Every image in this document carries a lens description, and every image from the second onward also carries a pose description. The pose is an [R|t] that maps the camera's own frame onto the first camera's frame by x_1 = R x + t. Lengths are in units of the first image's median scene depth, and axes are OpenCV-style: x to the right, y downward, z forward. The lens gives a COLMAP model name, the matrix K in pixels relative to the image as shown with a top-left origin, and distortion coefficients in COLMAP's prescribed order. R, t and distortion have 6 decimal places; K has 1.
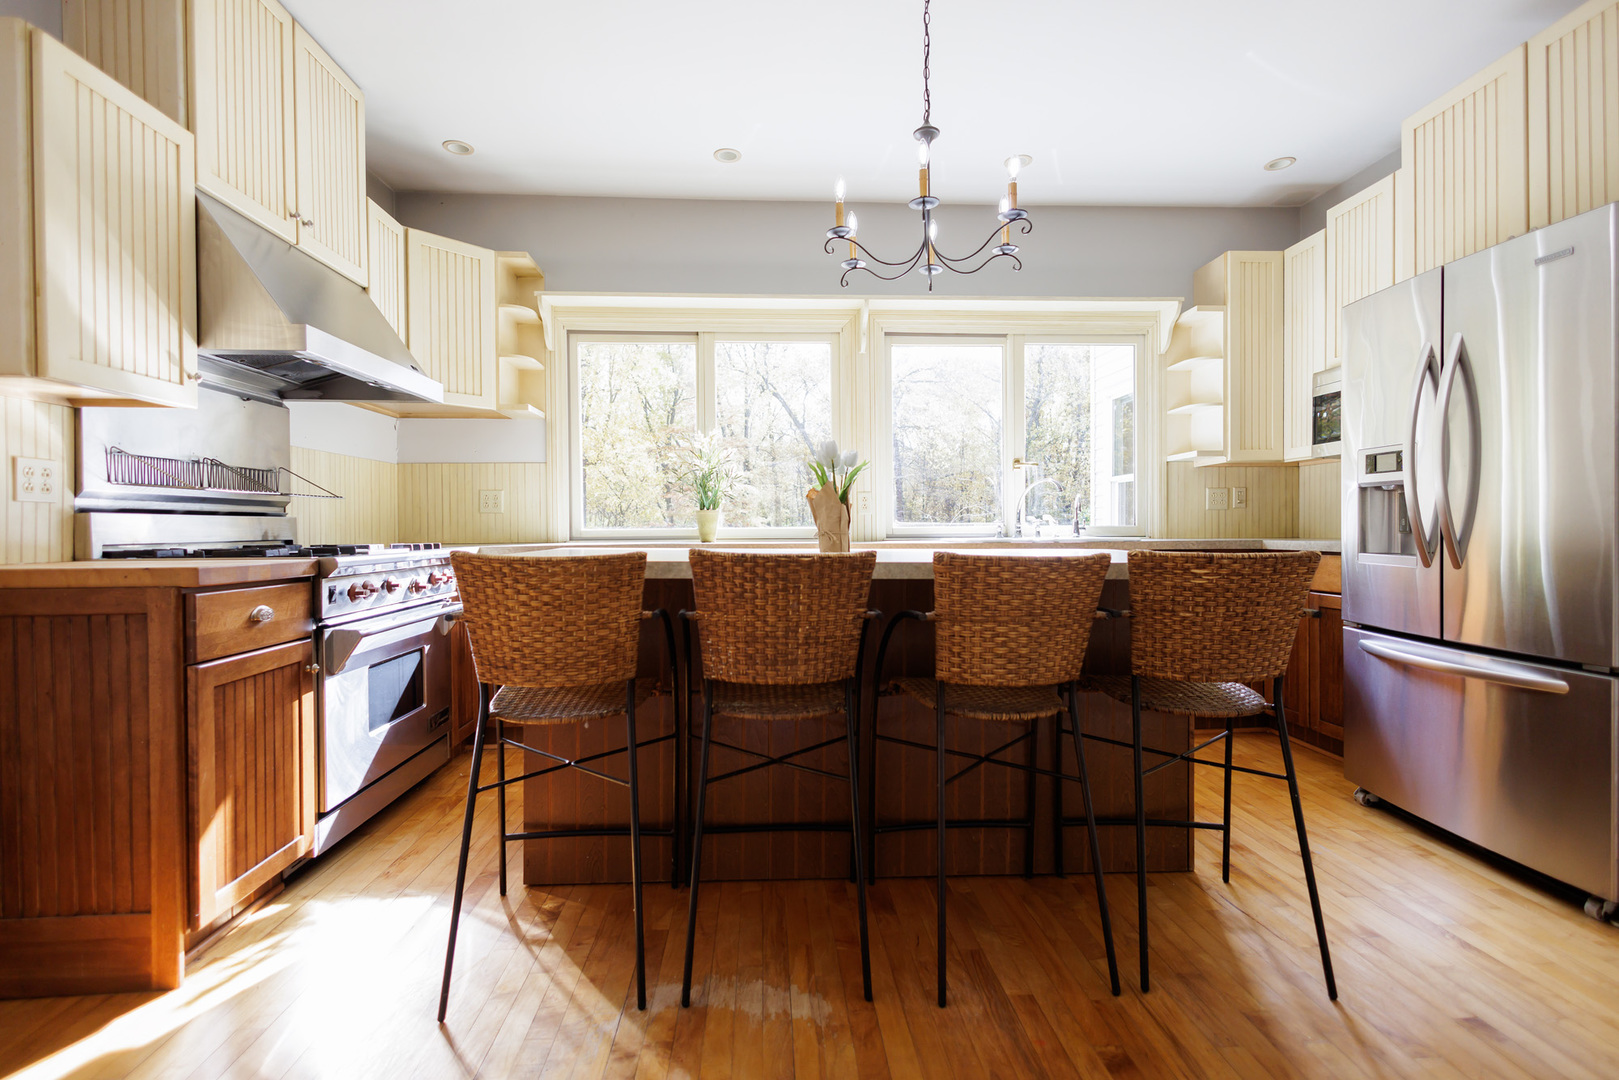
lens RADIAL K [[750.9, 0, 815.6], [0, 750.9, 543.1], [0, 0, 1]] dist [0.001068, 0.000515]
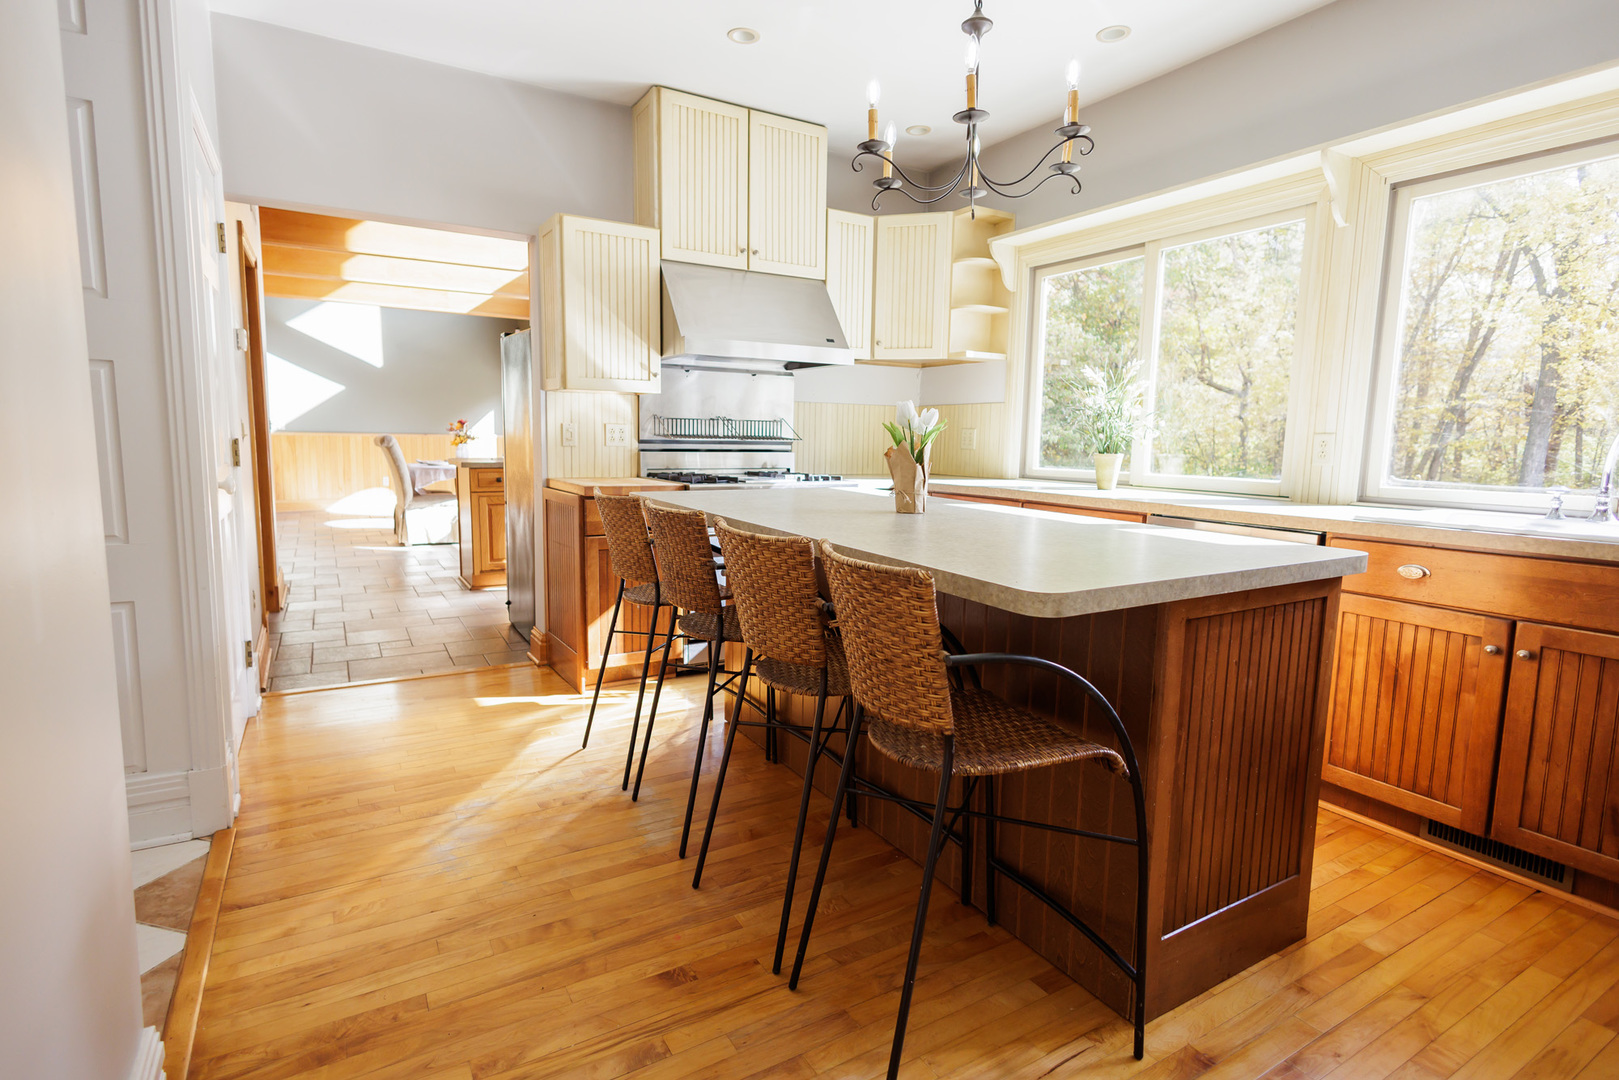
lens RADIAL K [[830.4, 0, 821.3], [0, 830.4, 543.3], [0, 0, 1]] dist [0.013132, -0.000083]
pose [[0.459081, 0.130362, -0.878778, 1.001441], [-0.038940, 0.991177, 0.126694, -0.086492], [0.887541, -0.023944, 0.460107, 0.413519]]
